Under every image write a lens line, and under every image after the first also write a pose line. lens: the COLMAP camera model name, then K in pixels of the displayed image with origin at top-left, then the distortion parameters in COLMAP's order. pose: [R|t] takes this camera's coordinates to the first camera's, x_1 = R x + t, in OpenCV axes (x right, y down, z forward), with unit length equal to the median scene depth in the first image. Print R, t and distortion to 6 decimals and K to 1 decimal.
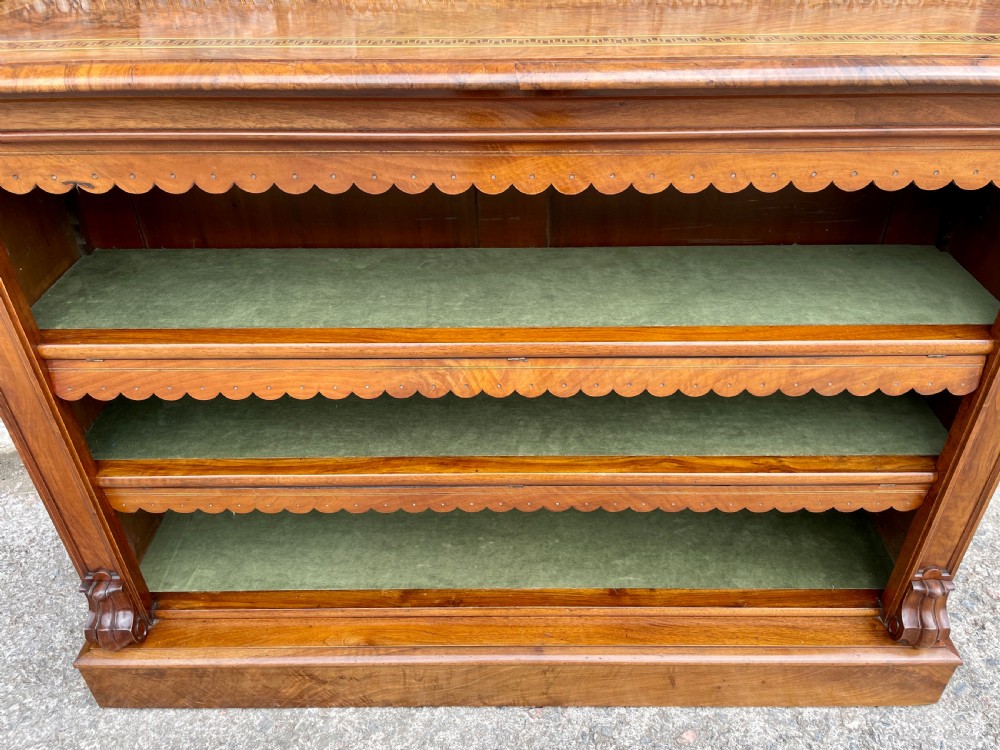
lens RADIAL K [[763.1, 0, 508.7], [0, 763.1, 369.3], [0, 0, 1]] dist [0.083893, -0.120855]
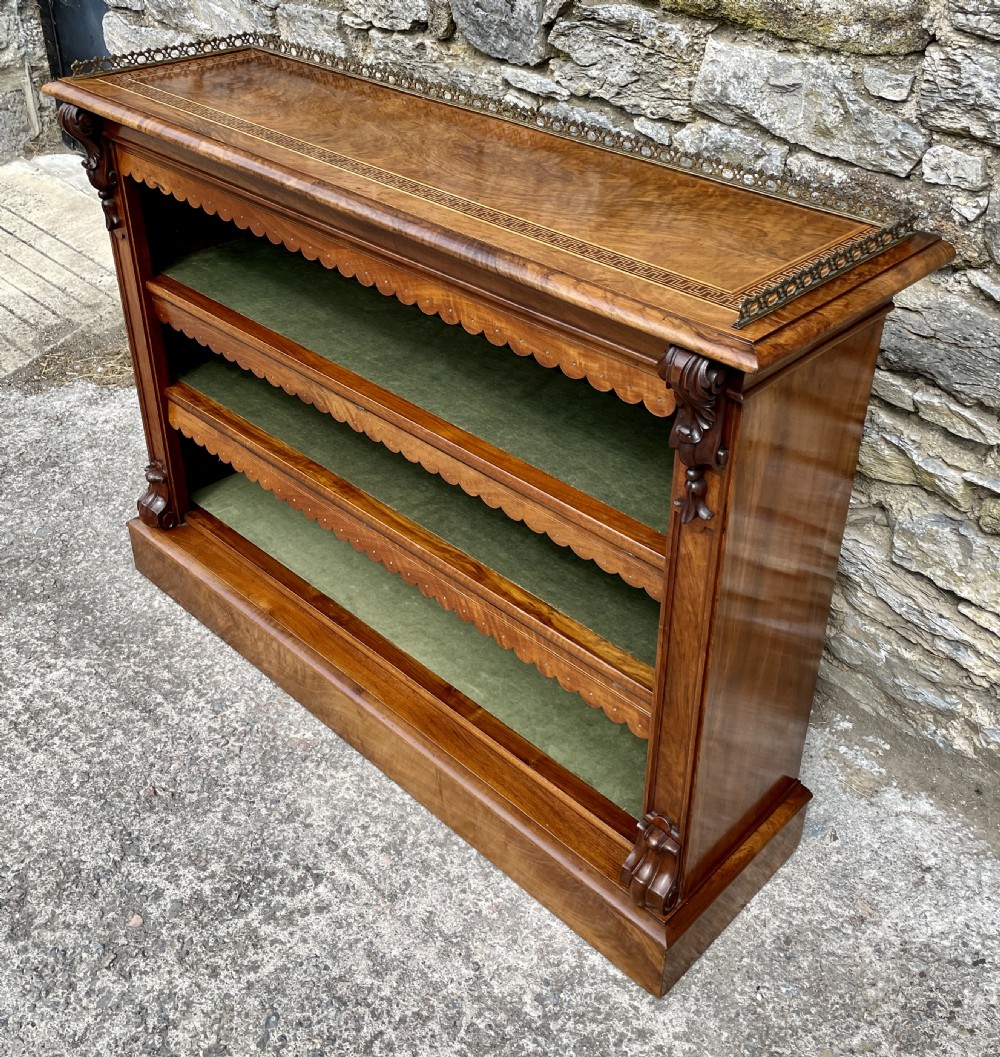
lens RADIAL K [[1161.2, 0, 498.5], [0, 1161.2, 422.8], [0, 0, 1]] dist [0.072603, -0.093601]
pose [[0.716170, 0.366126, -0.594182, 1.051856], [-0.413599, 0.908398, 0.061229, -0.161300], [0.562171, 0.201902, 0.801997, -0.284133]]
